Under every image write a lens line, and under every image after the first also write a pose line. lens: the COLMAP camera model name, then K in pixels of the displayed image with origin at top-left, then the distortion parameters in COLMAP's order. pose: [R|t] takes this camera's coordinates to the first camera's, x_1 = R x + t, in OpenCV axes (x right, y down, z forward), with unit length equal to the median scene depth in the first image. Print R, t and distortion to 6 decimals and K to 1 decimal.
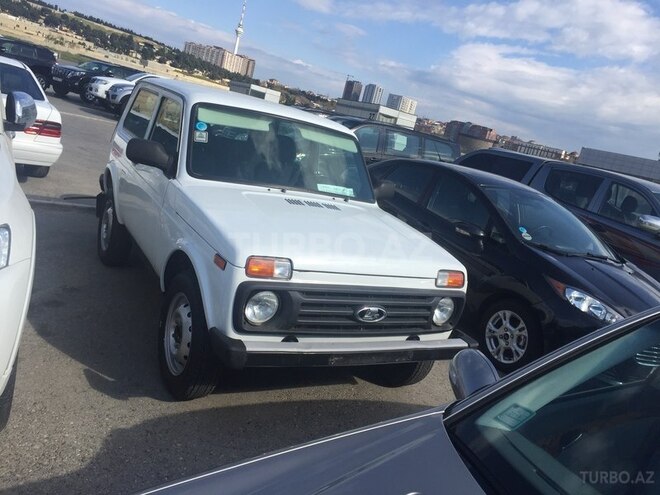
lens RADIAL K [[600.0, 0, 330.0], [0, 600.0, 247.5], [0, 0, 1]] dist [0.114822, -0.002526]
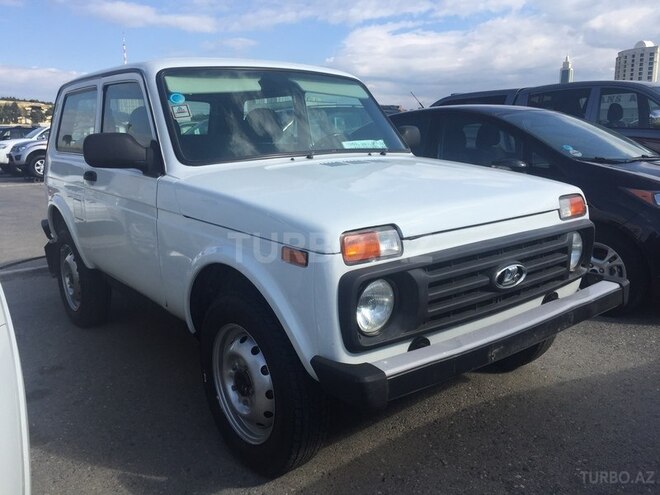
lens RADIAL K [[583.9, 0, 330.0], [0, 583.9, 247.5], [0, 0, 1]] dist [0.080333, -0.001123]
pose [[0.957004, -0.268495, 0.109792, -0.138767], [0.269997, 0.962860, 0.001225, 0.015759], [-0.106043, 0.028472, 0.993954, 0.244720]]
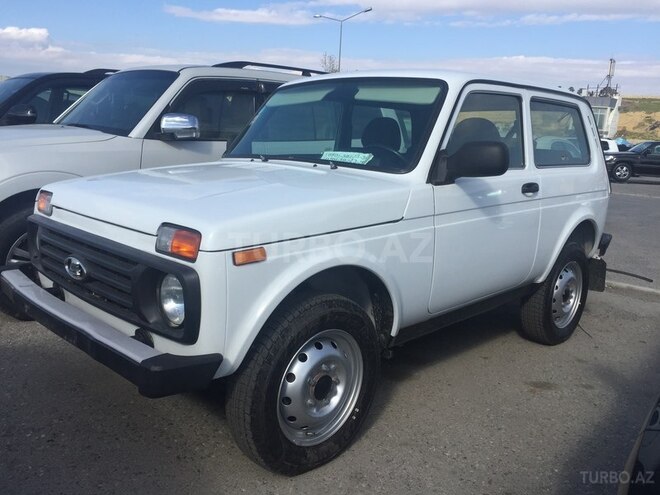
lens RADIAL K [[583.9, 0, 330.0], [0, 583.9, 247.5], [0, 0, 1]] dist [0.080333, -0.001123]
pose [[0.231263, -0.032800, -0.972338, 0.604757], [-0.207176, 0.974848, -0.082160, 0.057511], [0.950576, 0.220446, 0.218651, 0.799146]]
